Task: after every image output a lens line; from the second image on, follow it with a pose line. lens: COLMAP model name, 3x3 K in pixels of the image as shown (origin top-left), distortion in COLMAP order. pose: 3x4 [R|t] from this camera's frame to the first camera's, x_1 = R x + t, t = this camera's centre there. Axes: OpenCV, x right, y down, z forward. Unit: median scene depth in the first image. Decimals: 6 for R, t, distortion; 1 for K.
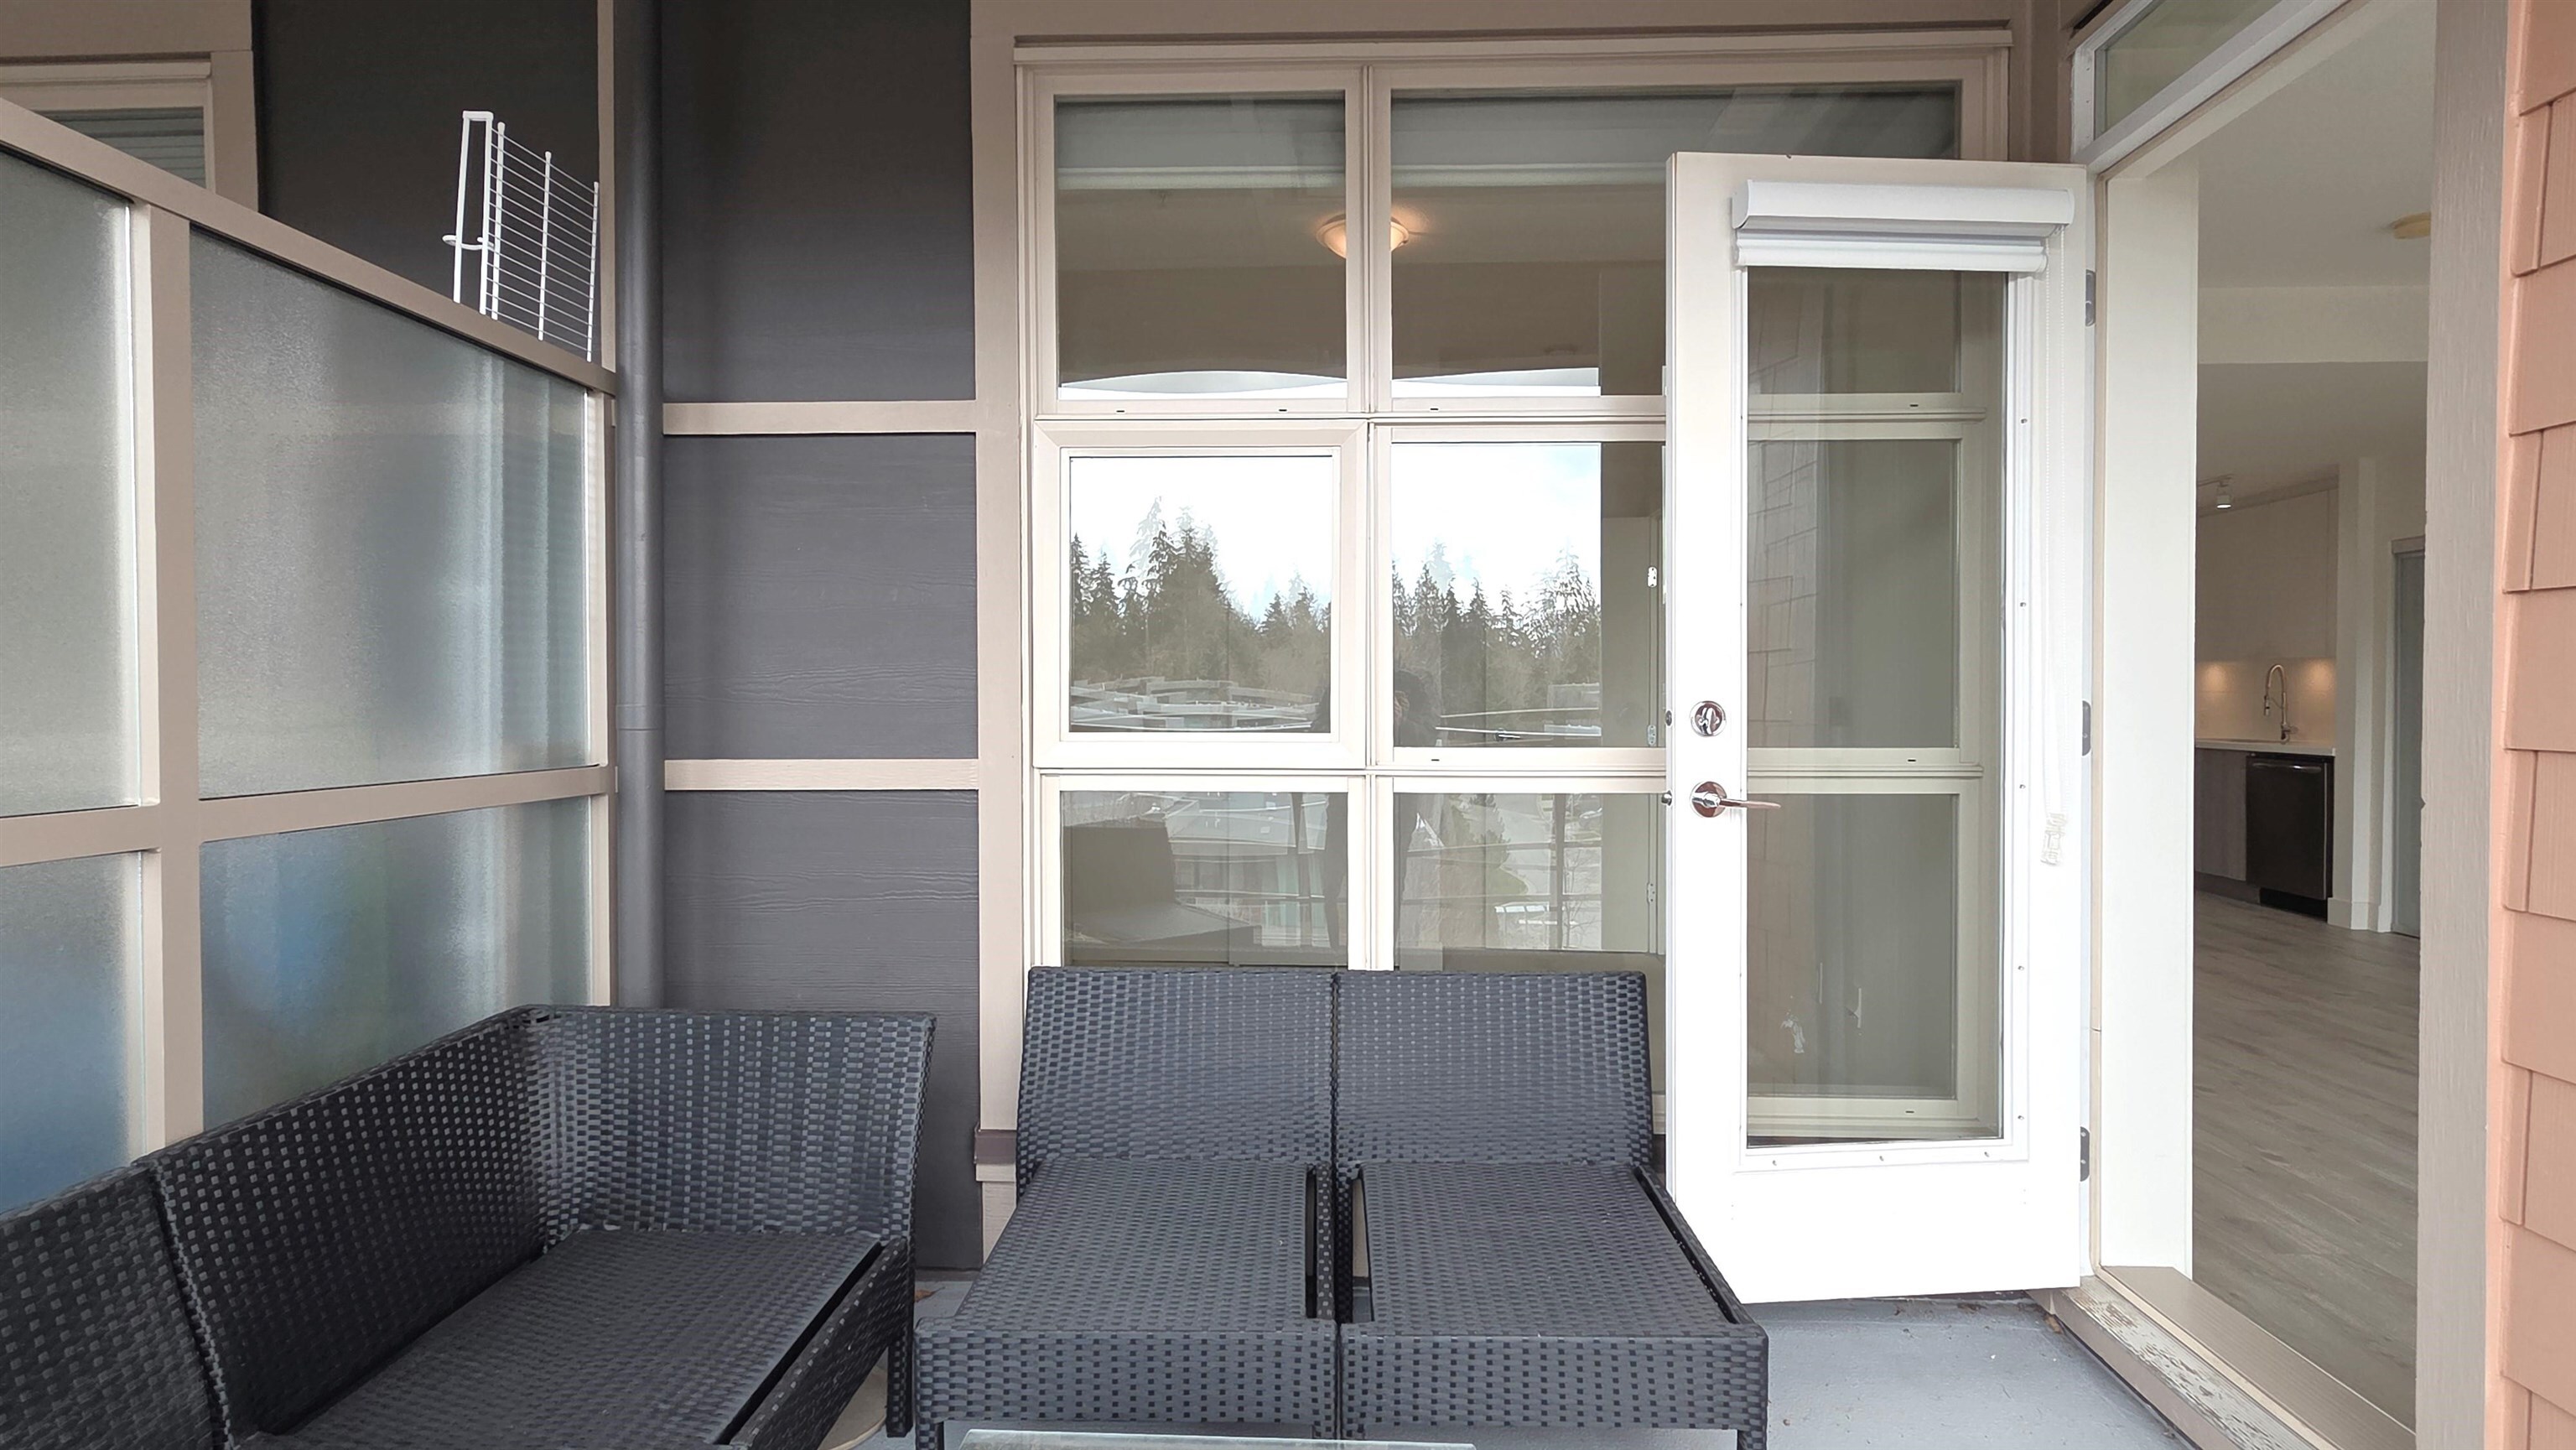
lens RADIAL K [[1240.7, 0, 1304.9], [0, 1240.7, 727.1], [0, 0, 1]] dist [0.002175, -0.001226]
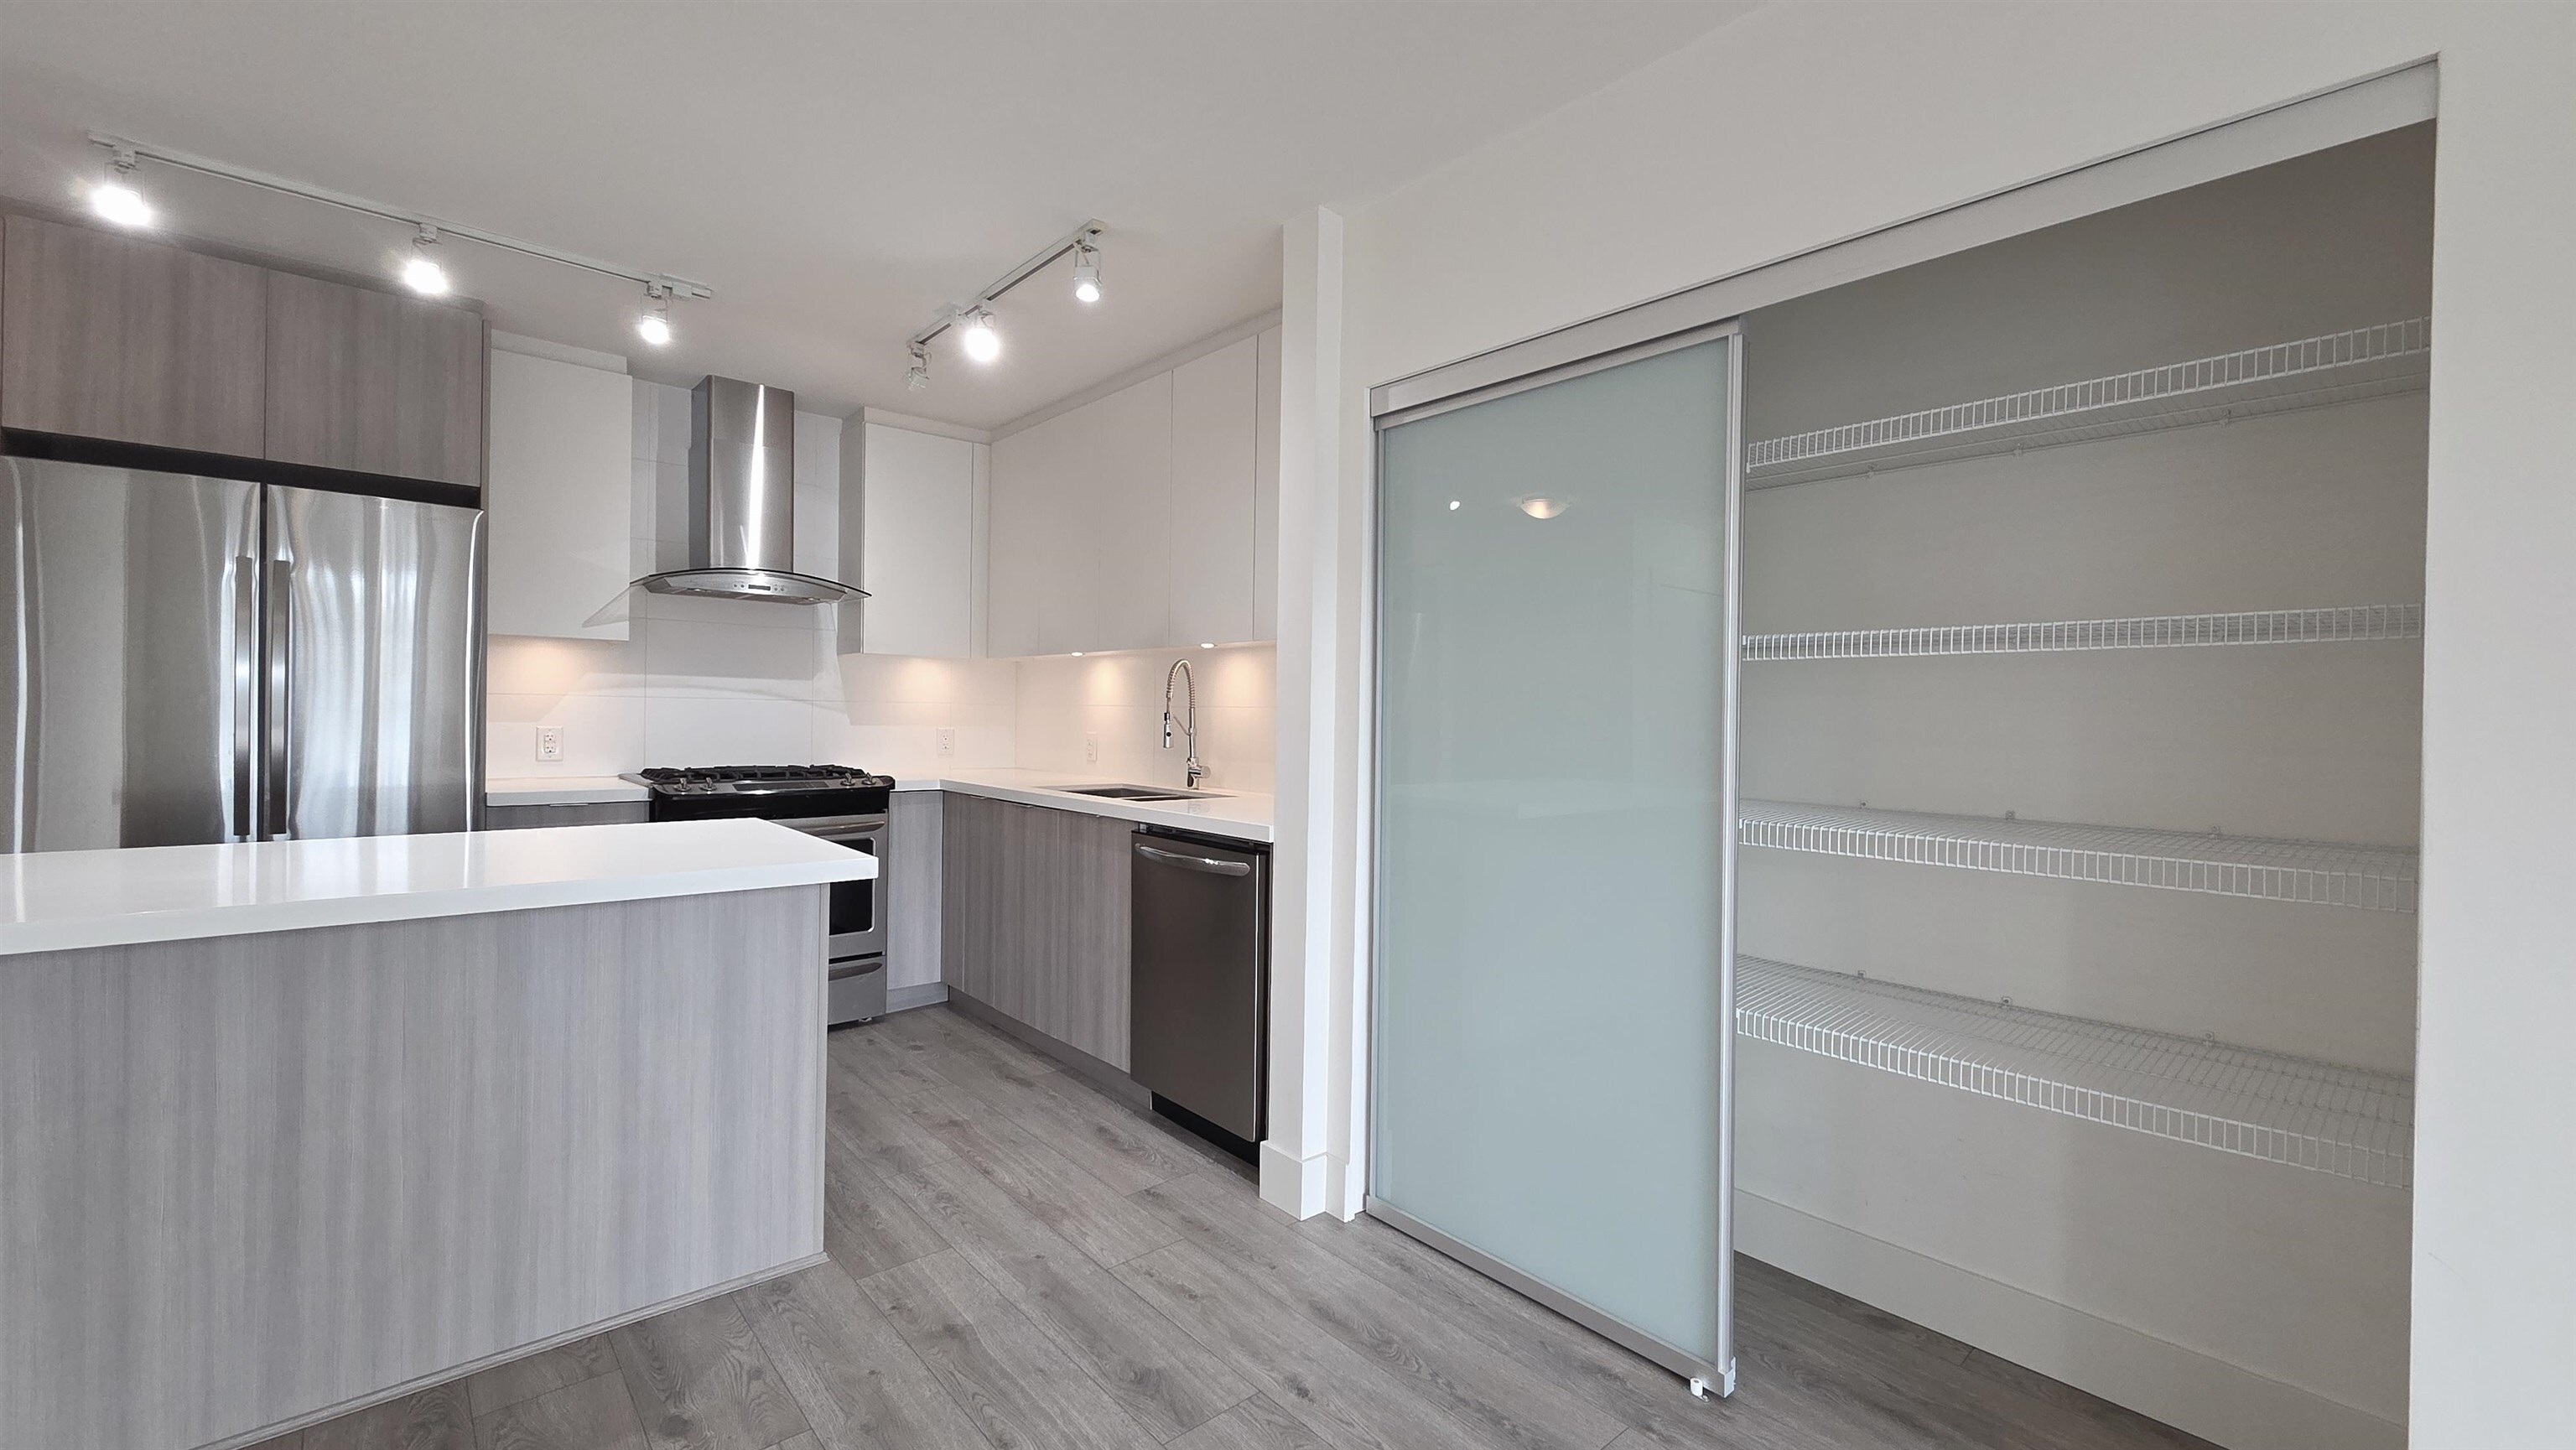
lens RADIAL K [[1050.0, 0, 1287.0], [0, 1050.0, 734.7], [0, 0, 1]] dist [-0.001513, 0.000092]
pose [[0.732066, 0.015004, 0.681069, 0.440955], [-0.007419, 0.999874, -0.014054, -0.009218], [-0.681194, 0.005236, 0.732085, 0.553363]]
